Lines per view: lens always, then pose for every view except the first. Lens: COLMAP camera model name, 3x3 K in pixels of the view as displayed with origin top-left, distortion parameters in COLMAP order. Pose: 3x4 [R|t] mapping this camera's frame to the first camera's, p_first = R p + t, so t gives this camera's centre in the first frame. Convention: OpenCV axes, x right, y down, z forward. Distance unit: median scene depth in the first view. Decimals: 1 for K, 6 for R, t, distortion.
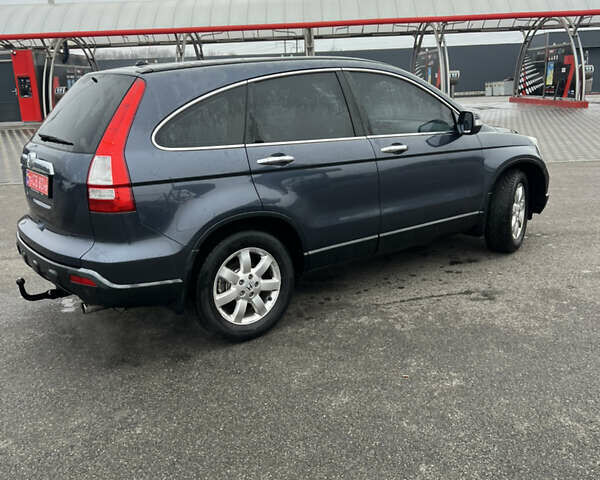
lens RADIAL K [[596.1, 0, 297.8], [0, 596.1, 248.4], [0, 0, 1]] dist [0.031466, 0.000000]
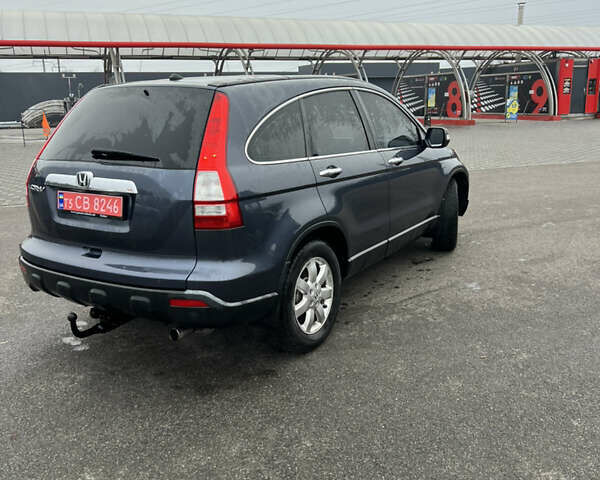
lens RADIAL K [[596.1, 0, 300.8], [0, 596.1, 243.2], [0, 0, 1]] dist [0.031466, 0.000000]
pose [[0.930030, -0.070691, 0.360620, -0.448361], [0.086834, 0.995808, -0.028738, 0.001786], [-0.357077, 0.058042, 0.932270, 0.047997]]
